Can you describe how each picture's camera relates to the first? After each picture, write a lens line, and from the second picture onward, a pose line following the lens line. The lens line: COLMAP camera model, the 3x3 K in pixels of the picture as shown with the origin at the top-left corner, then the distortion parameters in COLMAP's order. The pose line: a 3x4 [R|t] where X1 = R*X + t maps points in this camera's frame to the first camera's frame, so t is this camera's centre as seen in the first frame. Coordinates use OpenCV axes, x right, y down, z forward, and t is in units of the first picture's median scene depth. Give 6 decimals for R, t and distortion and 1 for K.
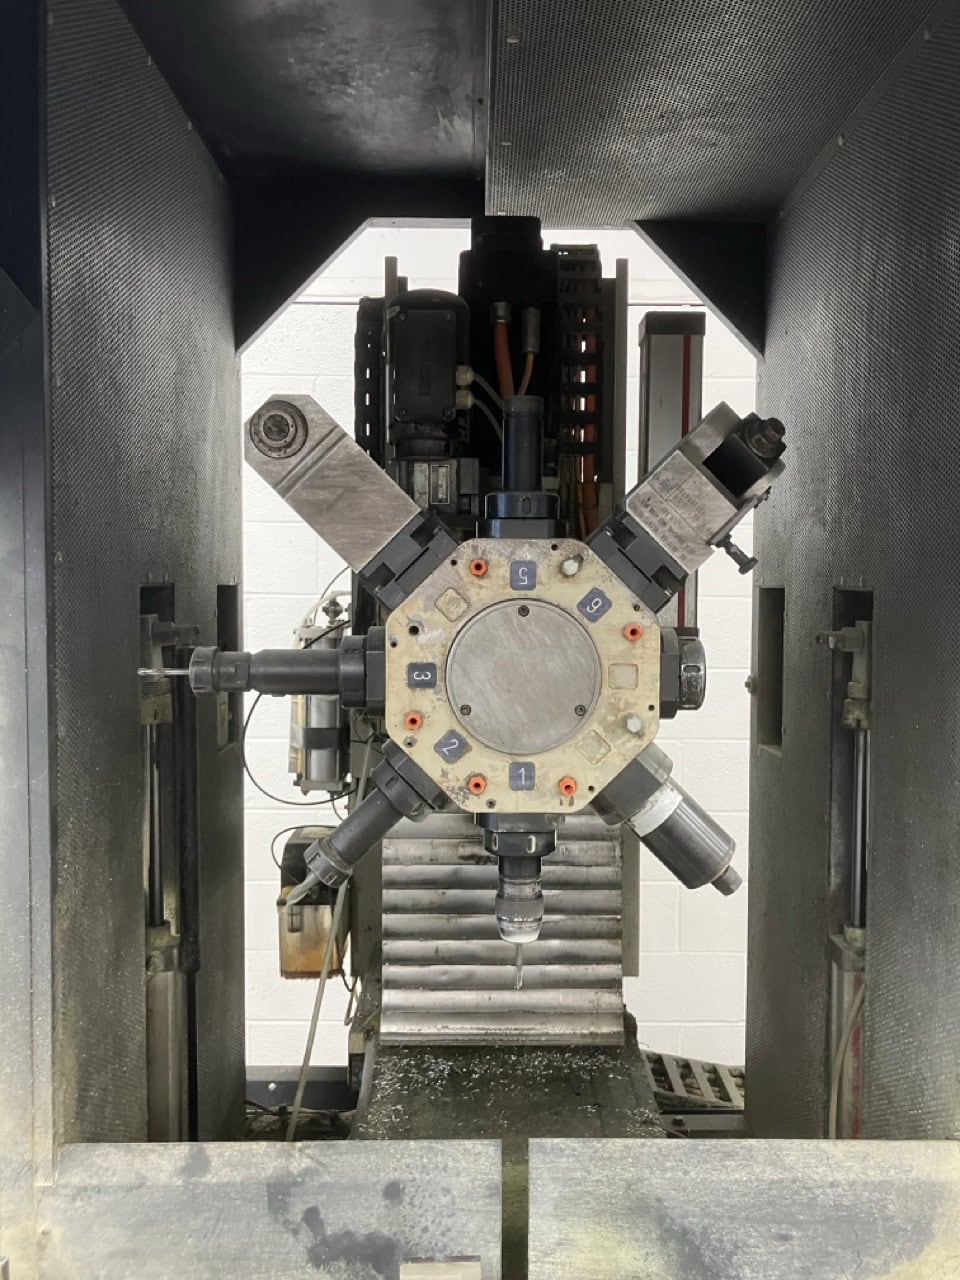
lens RADIAL K [[1038.6, 0, 478.6], [0, 1038.6, 621.7], [0, 0, 1]] dist [0.021599, -0.007702]
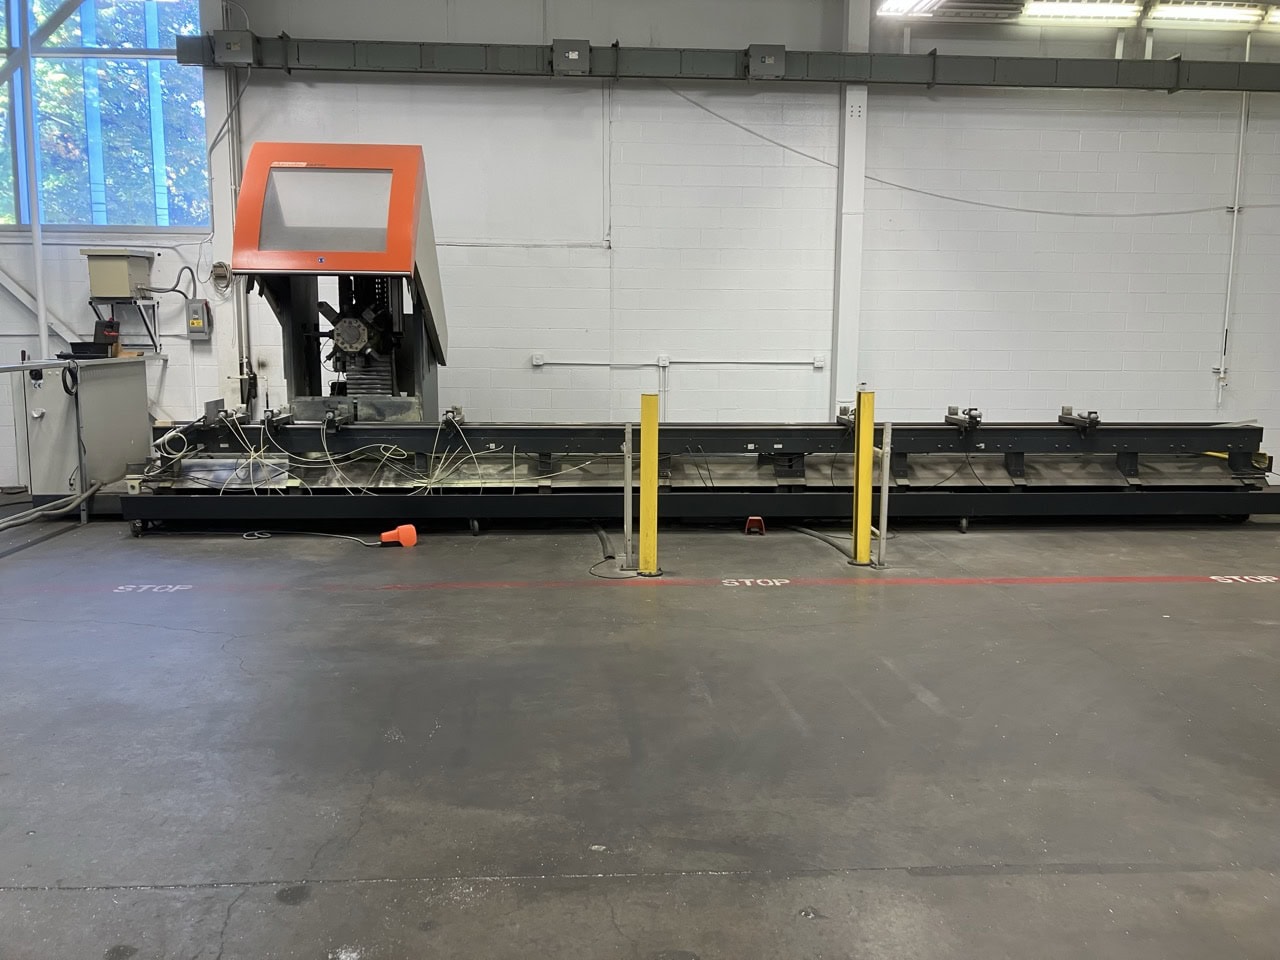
lens RADIAL K [[1061.0, 0, 640.0], [0, 1061.0, 480.0], [0, 0, 1]] dist [0.015284, -0.003157]
pose [[0.998898, 0.000709, 0.046931, 1.982054], [-0.005638, 0.994459, 0.104975, 0.305264], [-0.046597, -0.105124, 0.993367, -7.794326]]
